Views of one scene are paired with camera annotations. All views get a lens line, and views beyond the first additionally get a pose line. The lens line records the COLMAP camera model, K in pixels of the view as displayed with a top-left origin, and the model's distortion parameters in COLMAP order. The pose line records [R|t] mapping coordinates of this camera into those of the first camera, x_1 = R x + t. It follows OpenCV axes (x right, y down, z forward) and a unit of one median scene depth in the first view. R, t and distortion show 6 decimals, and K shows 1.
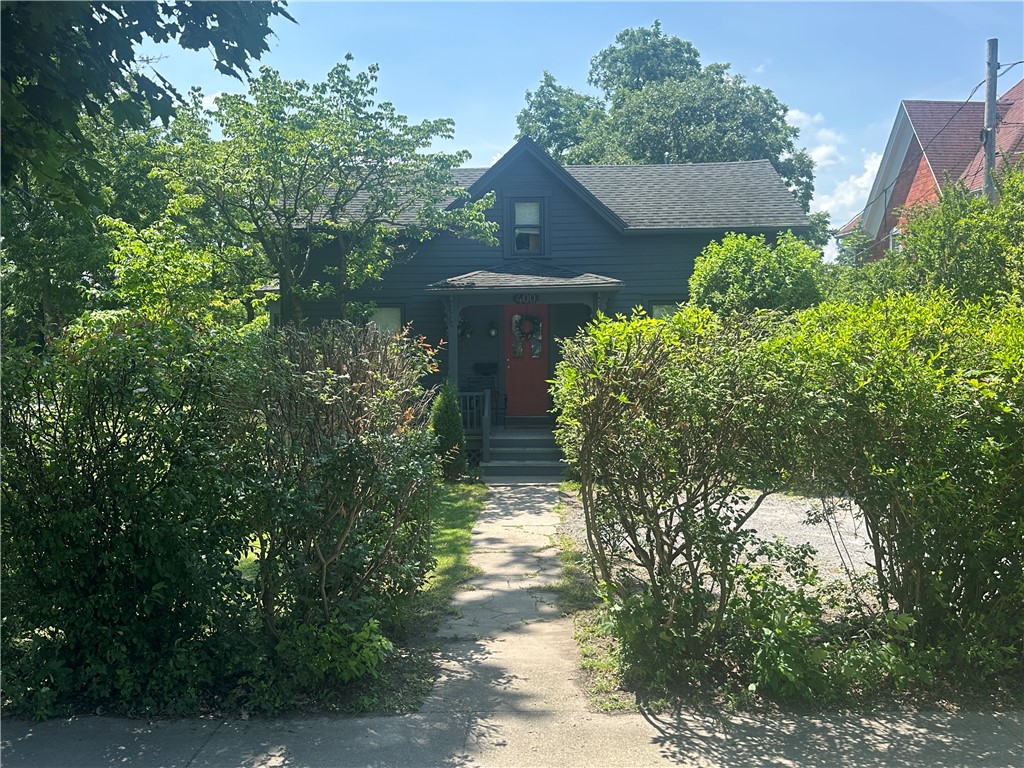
lens RADIAL K [[932.3, 0, 511.9], [0, 932.3, 383.2], [0, 0, 1]] dist [0.014216, 0.005652]
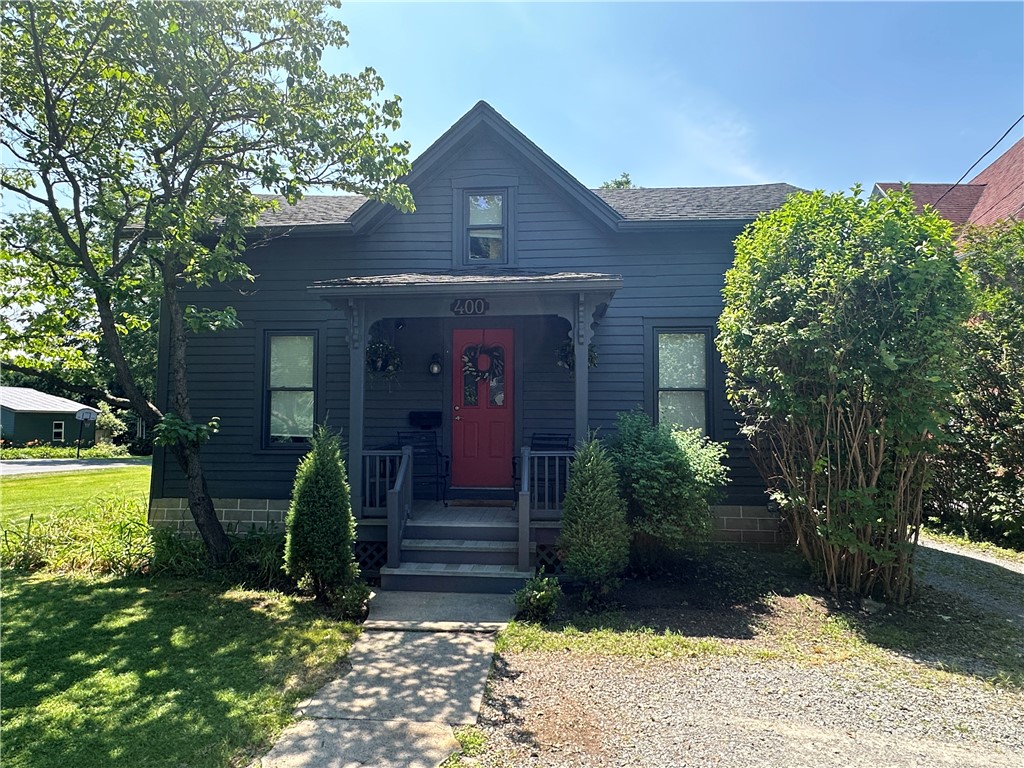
lens RADIAL K [[622.1, 0, 513.0], [0, 622.1, 384.9], [0, 0, 1]] dist [-0.003741, 0.001126]
pose [[0.999533, 0.014058, -0.027137, 0.058010], [-0.017043, 0.993435, -0.113117, 0.012223], [0.025369, 0.113527, 0.993211, 0.574507]]
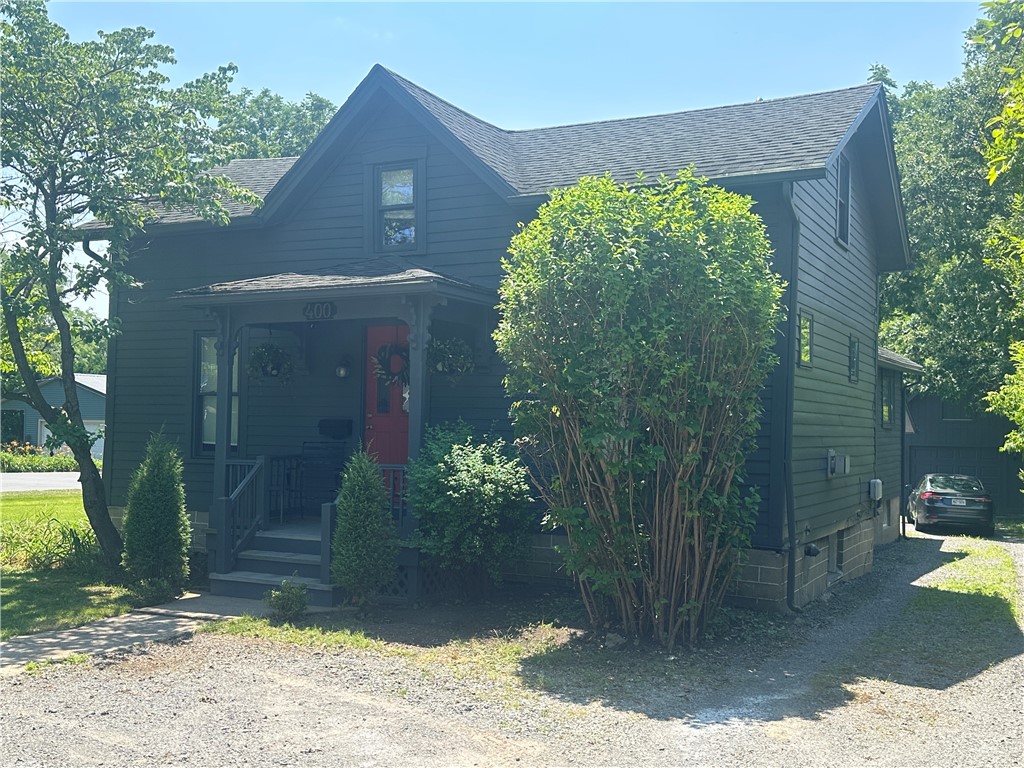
lens RADIAL K [[1068.5, 0, 512.8], [0, 1068.5, 384.8], [0, 0, 1]] dist [0.030476, 0.000000]
pose [[0.920956, 0.009724, -0.389546, 0.410625], [-0.044654, 0.995737, -0.080714, 0.009695], [0.387100, 0.091728, 0.917464, 0.402656]]
